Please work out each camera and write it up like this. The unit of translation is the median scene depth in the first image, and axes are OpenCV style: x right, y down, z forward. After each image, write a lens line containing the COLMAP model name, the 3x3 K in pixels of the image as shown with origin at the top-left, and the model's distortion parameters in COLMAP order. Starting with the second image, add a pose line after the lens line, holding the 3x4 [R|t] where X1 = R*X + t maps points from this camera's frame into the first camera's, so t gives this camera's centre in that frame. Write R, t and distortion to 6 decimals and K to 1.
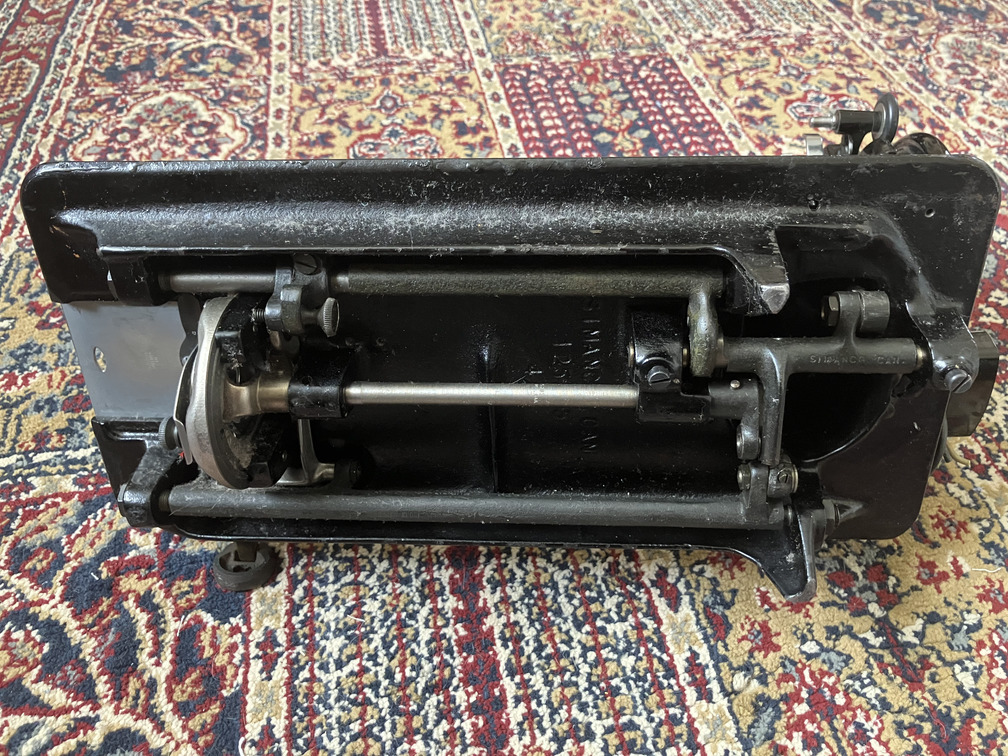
lens RADIAL K [[825.1, 0, 502.3], [0, 825.1, 370.4], [0, 0, 1]] dist [0.006526, -0.012634]
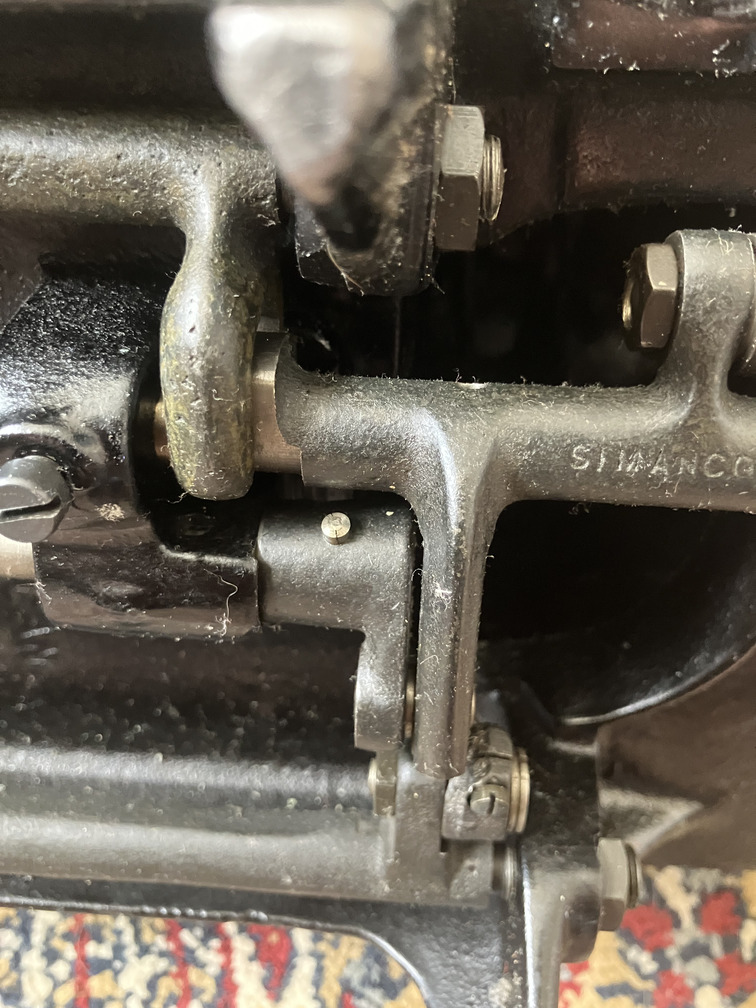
lens RADIAL K [[825.1, 0, 375.7], [0, 825.1, 509.4], [0, 0, 1]] dist [0.006526, -0.012634]
pose [[0.998453, 0.043944, 0.034077, 0.267379], [-0.046324, 0.996291, 0.072521, -0.011872], [-0.030763, -0.073987, 0.996785, 0.642949]]
